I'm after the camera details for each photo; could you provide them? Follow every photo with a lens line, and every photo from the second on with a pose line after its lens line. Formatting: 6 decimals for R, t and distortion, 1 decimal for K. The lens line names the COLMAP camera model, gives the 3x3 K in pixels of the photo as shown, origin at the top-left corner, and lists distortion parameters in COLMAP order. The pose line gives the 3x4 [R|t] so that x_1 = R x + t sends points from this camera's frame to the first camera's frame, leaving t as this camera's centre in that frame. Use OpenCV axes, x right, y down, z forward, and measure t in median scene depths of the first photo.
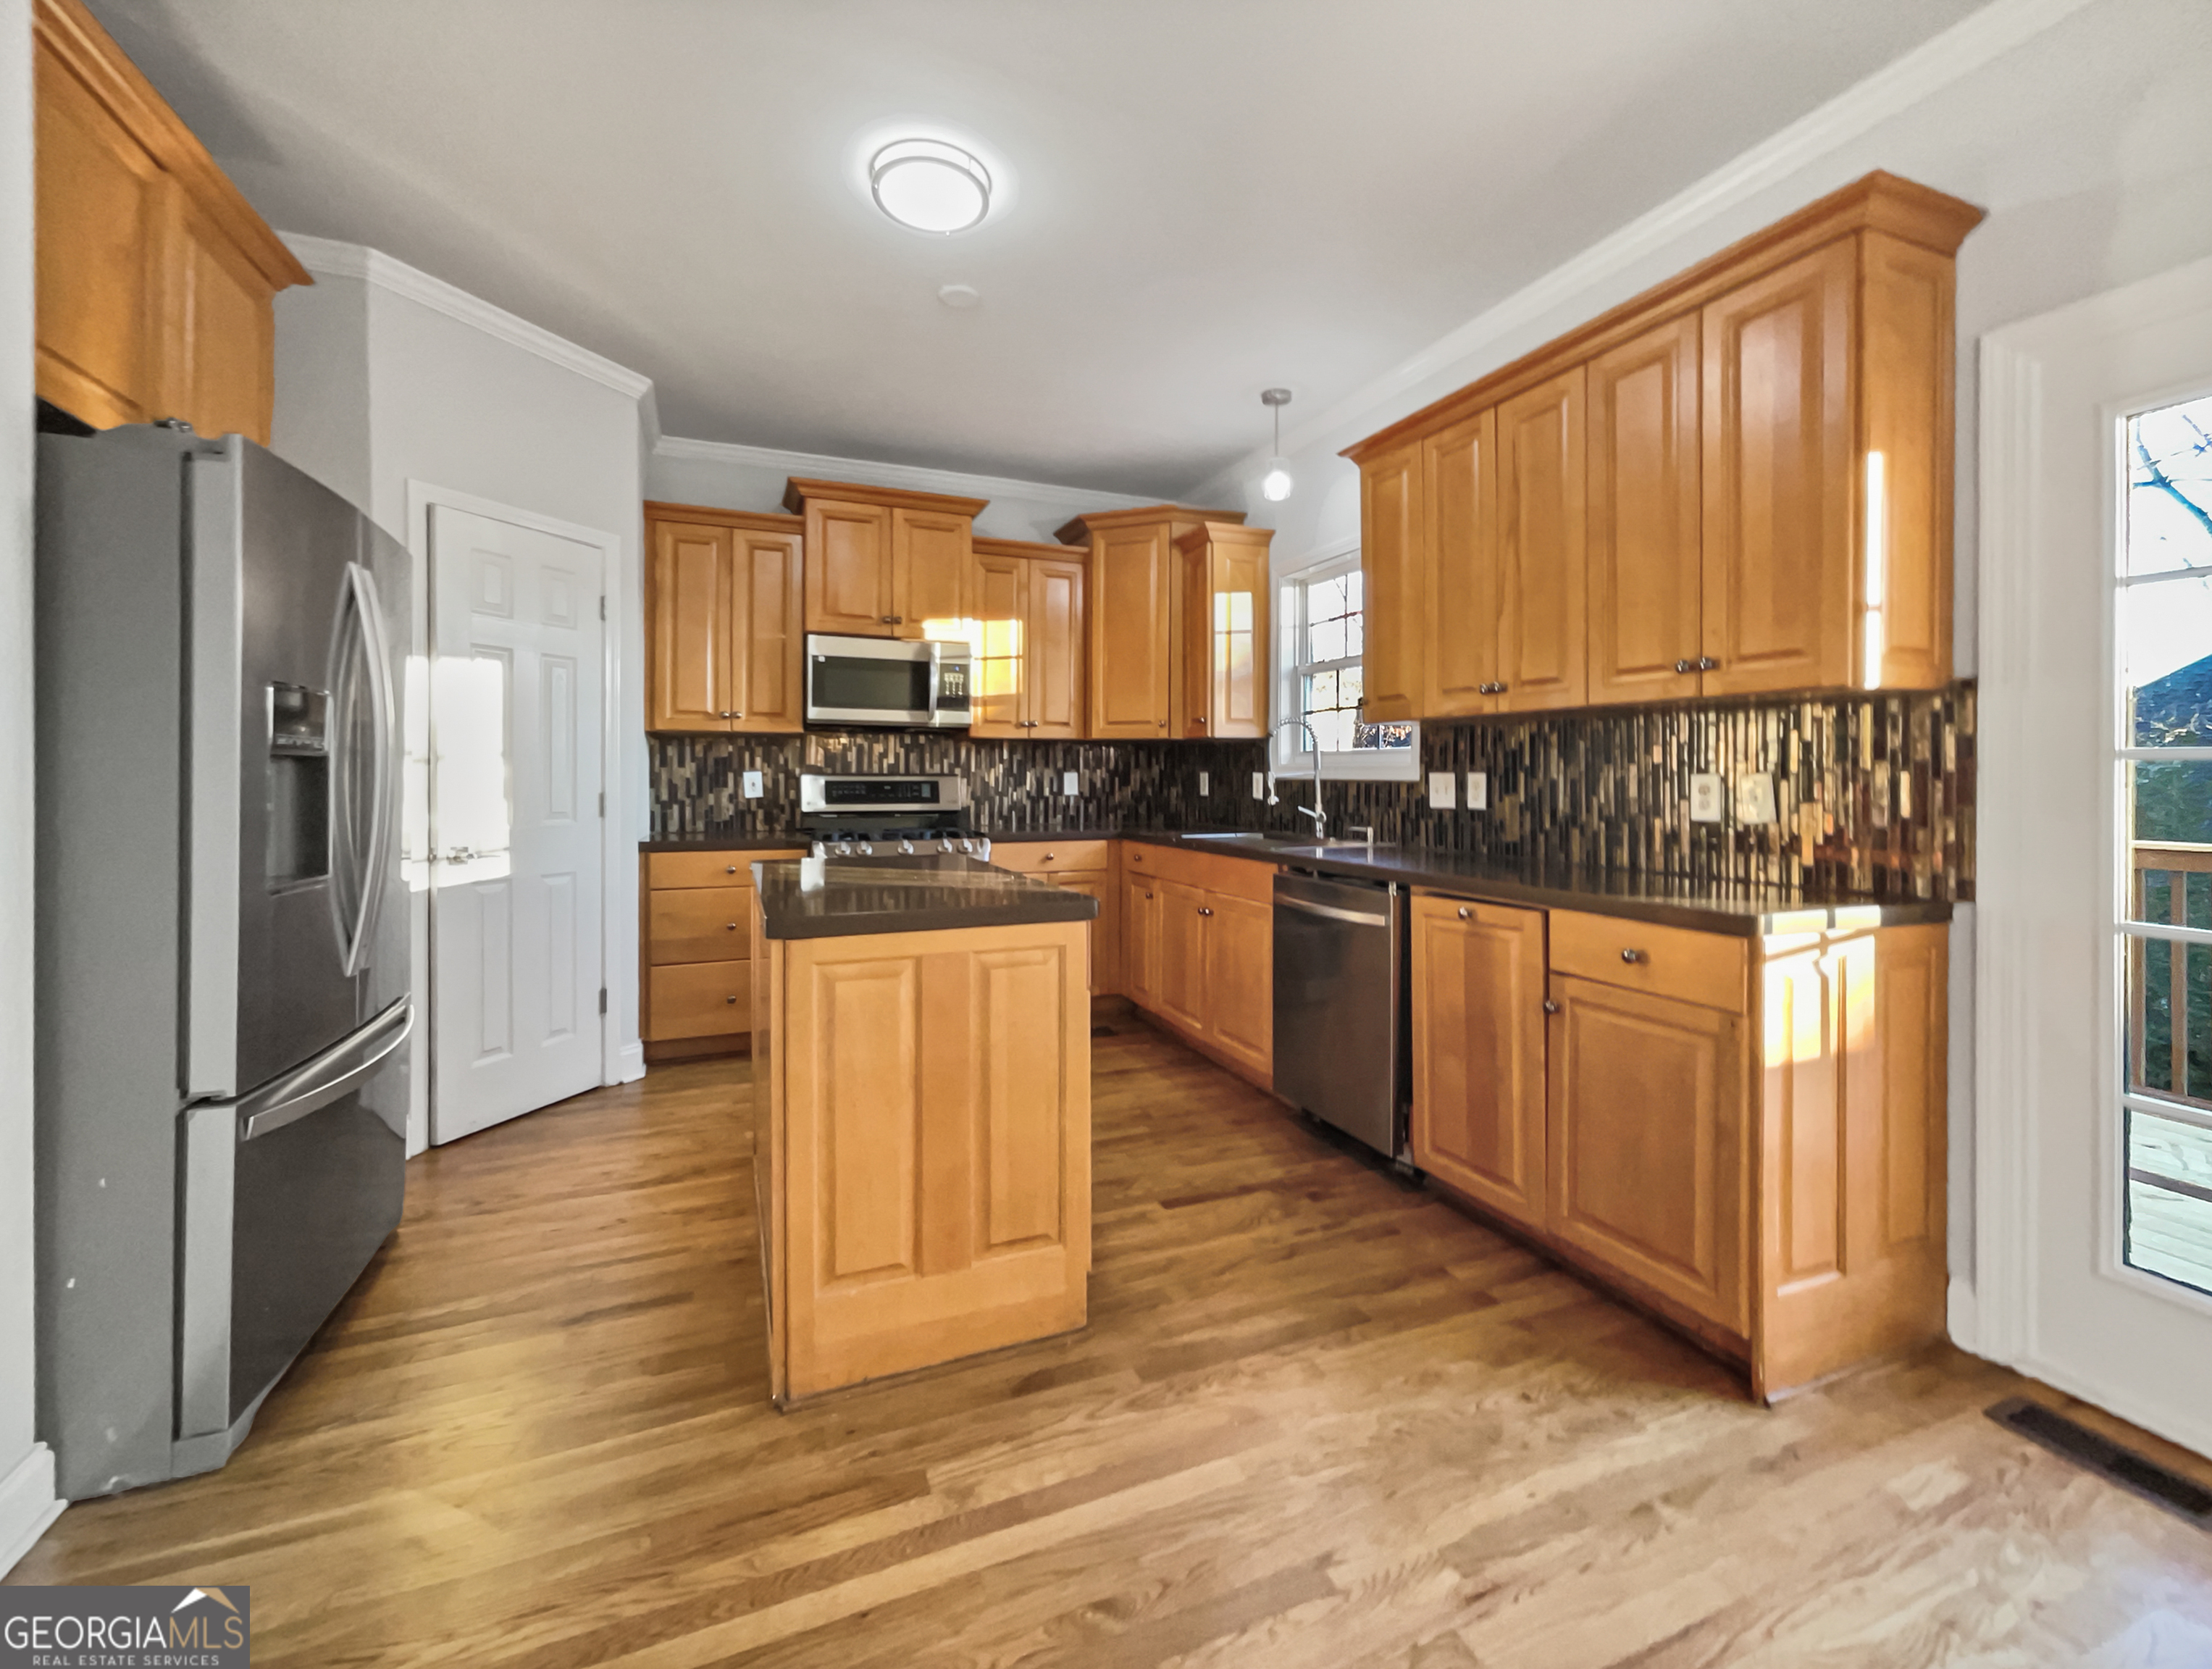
lens RADIAL K [[913.7, 0, 1110.6], [0, 913.7, 788.6], [0, 0, 1]] dist [0.018211, -0.008398]
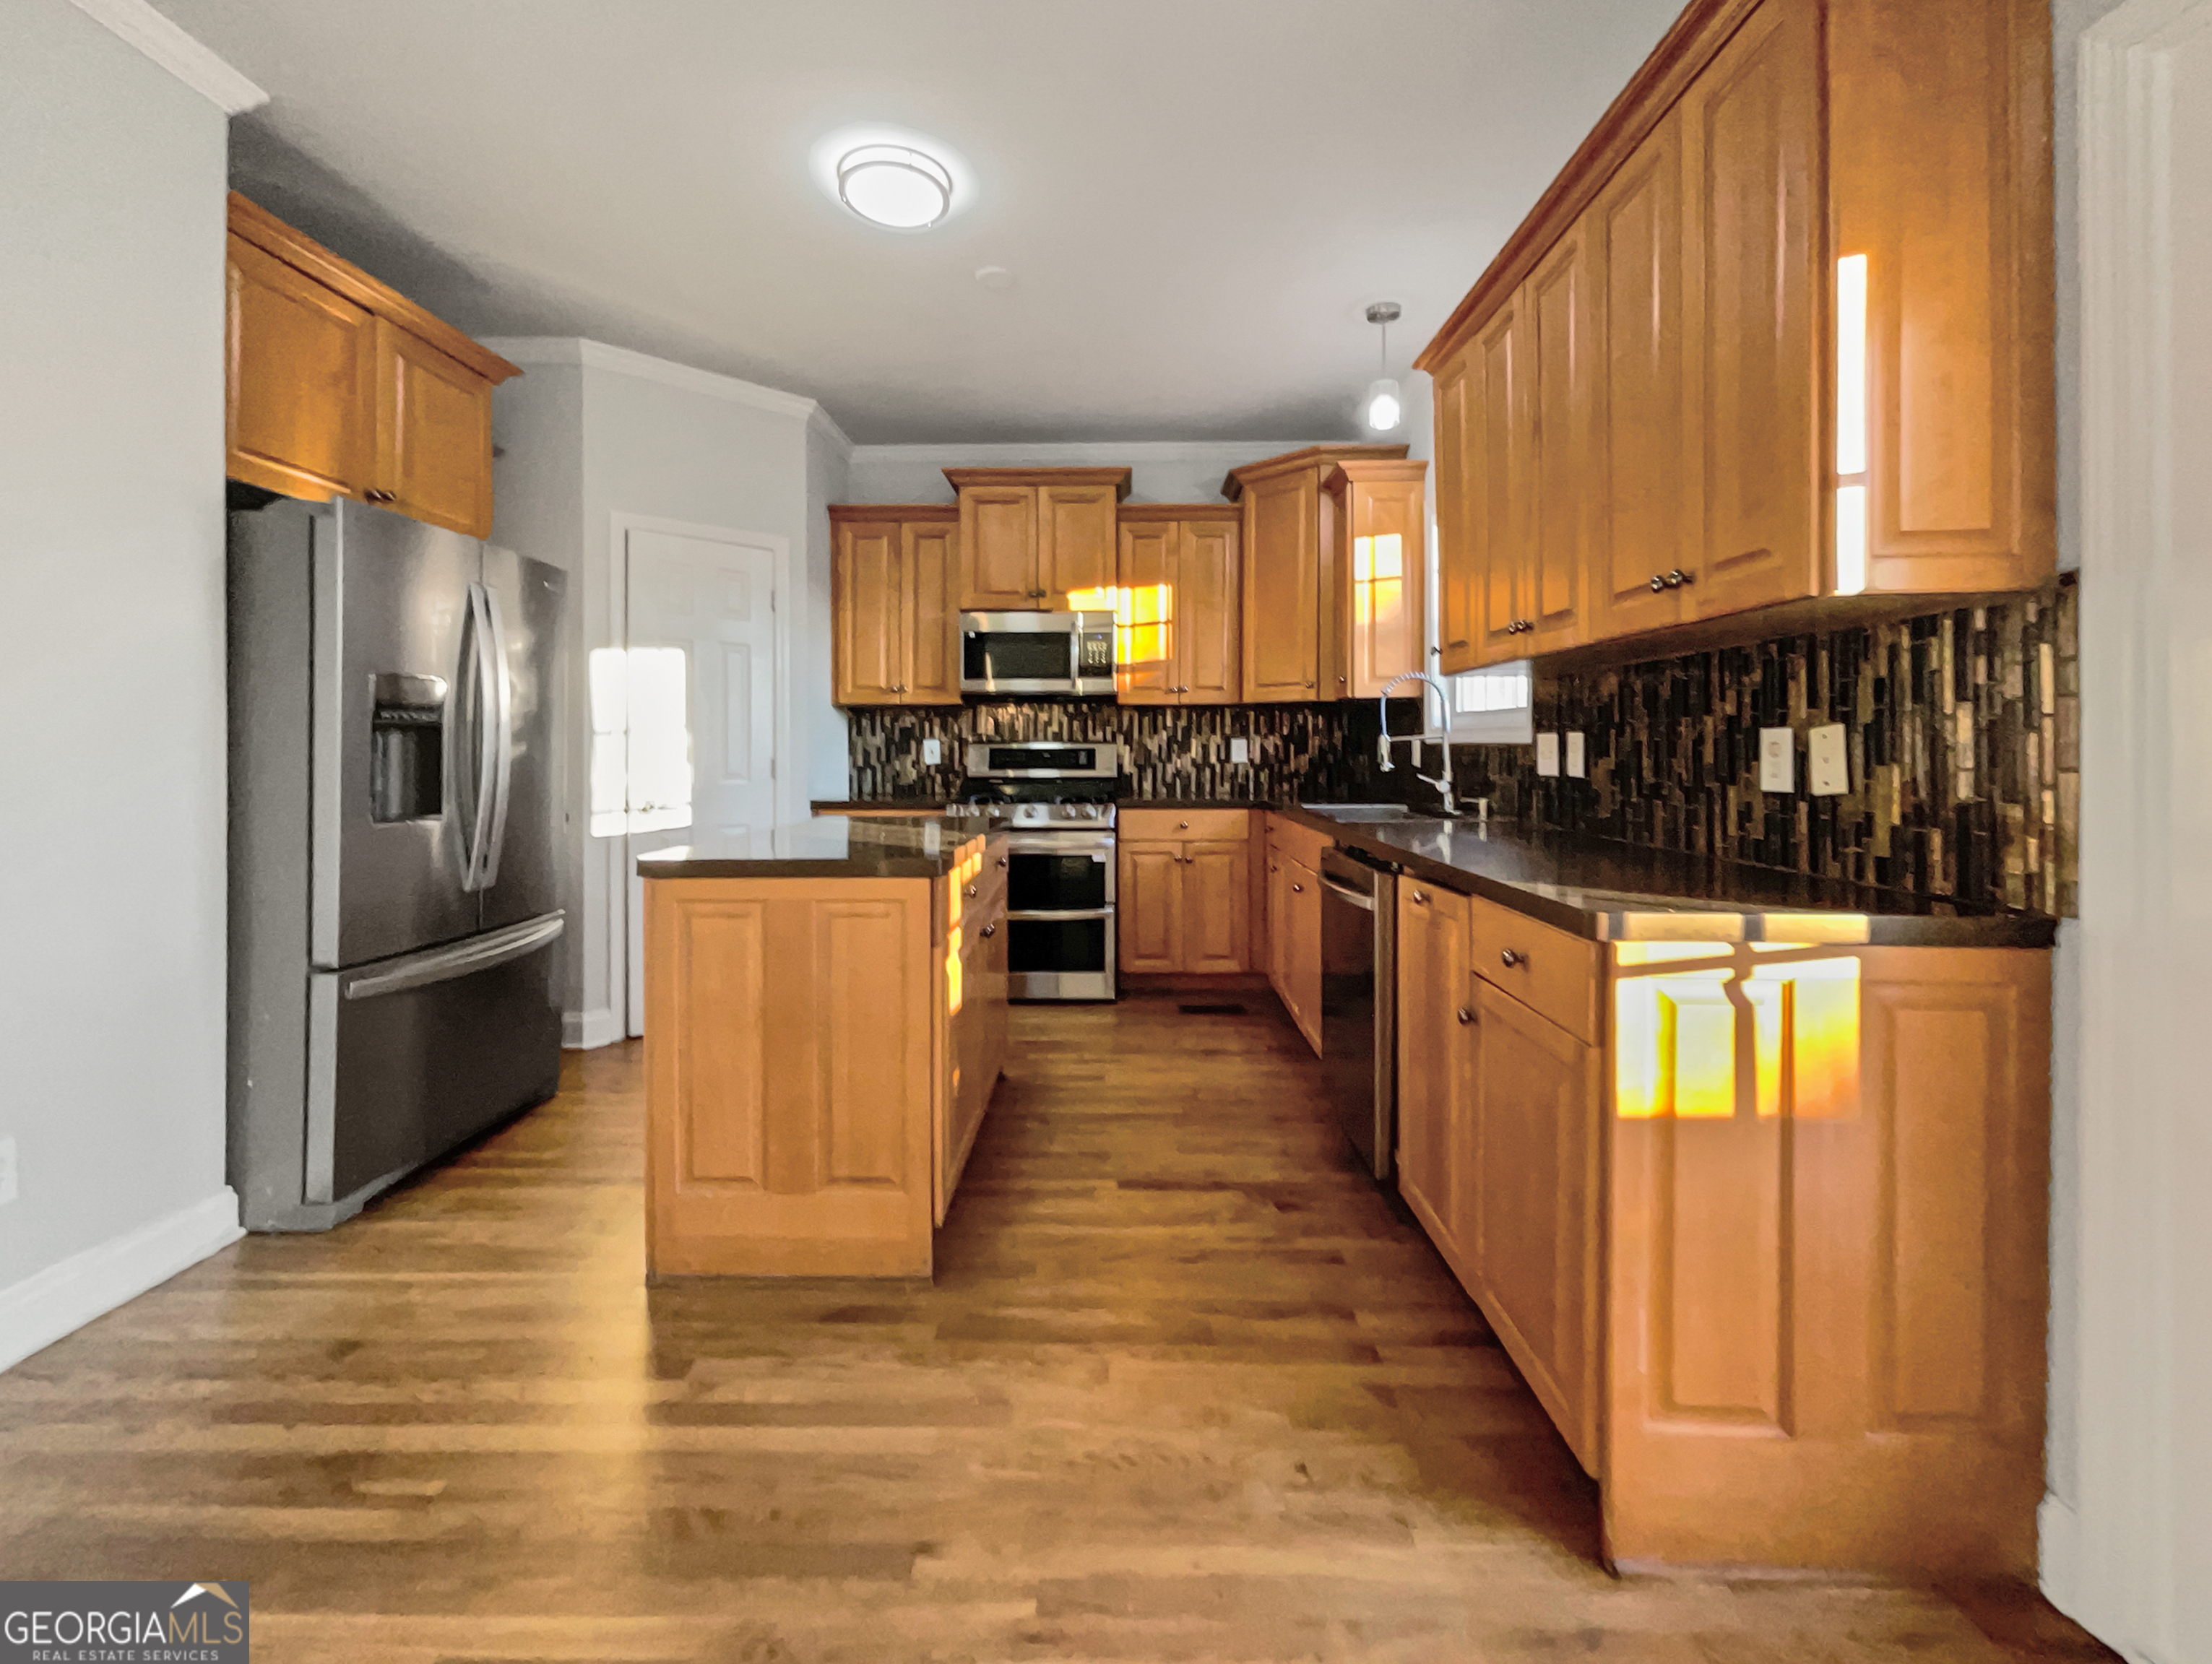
lens RADIAL K [[928.6, 0, 1111.5], [0, 928.6, 759.7], [0, 0, 1]] dist [0.001809, -0.000264]
pose [[0.917850, 0.000555, -0.396927, 0.277645], [-0.001239, 0.999998, -0.001467, 0.007163], [0.396926, 0.001838, 0.917849, 0.066831]]
